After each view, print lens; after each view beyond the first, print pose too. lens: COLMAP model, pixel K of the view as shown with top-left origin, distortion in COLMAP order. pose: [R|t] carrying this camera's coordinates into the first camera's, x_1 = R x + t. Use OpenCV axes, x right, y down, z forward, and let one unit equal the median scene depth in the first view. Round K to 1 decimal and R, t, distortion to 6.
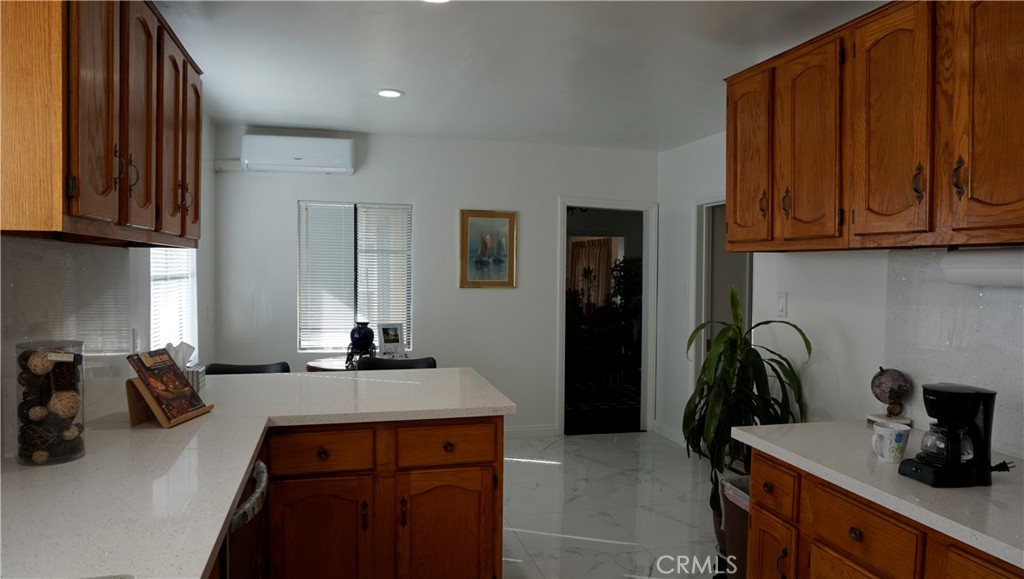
lens RADIAL K [[683.7, 0, 512.0], [0, 683.7, 289.5], [0, 0, 1]] dist [-0.056241, 0.043312]
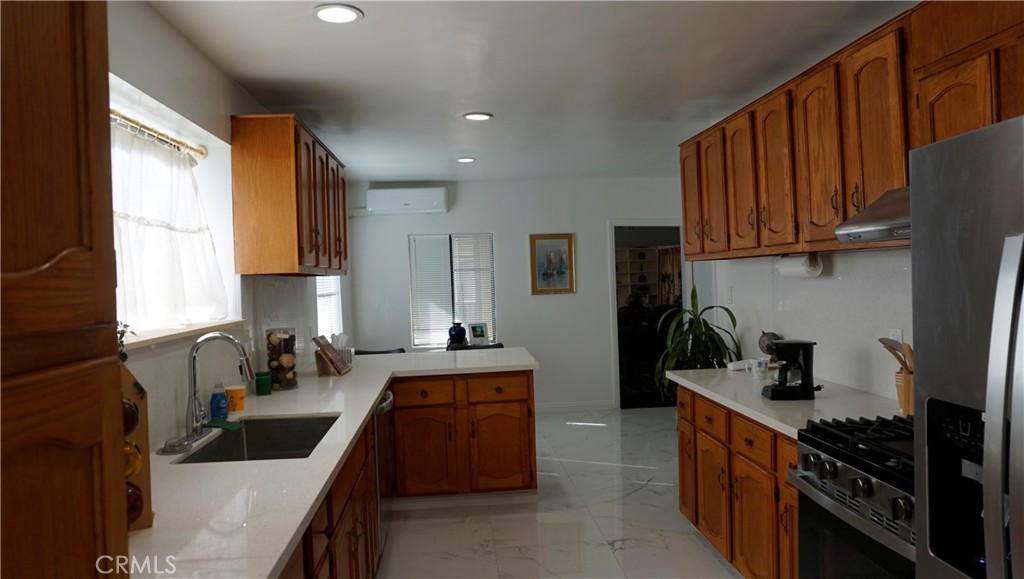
lens RADIAL K [[683.7, 0, 512.0], [0, 683.7, 289.5], [0, 0, 1]] dist [-0.056241, 0.043312]
pose [[0.985525, -0.042633, -0.164084, 0.161330], [0.040226, 0.999029, -0.017966, 0.015244], [0.164691, 0.011106, 0.986283, -0.457228]]
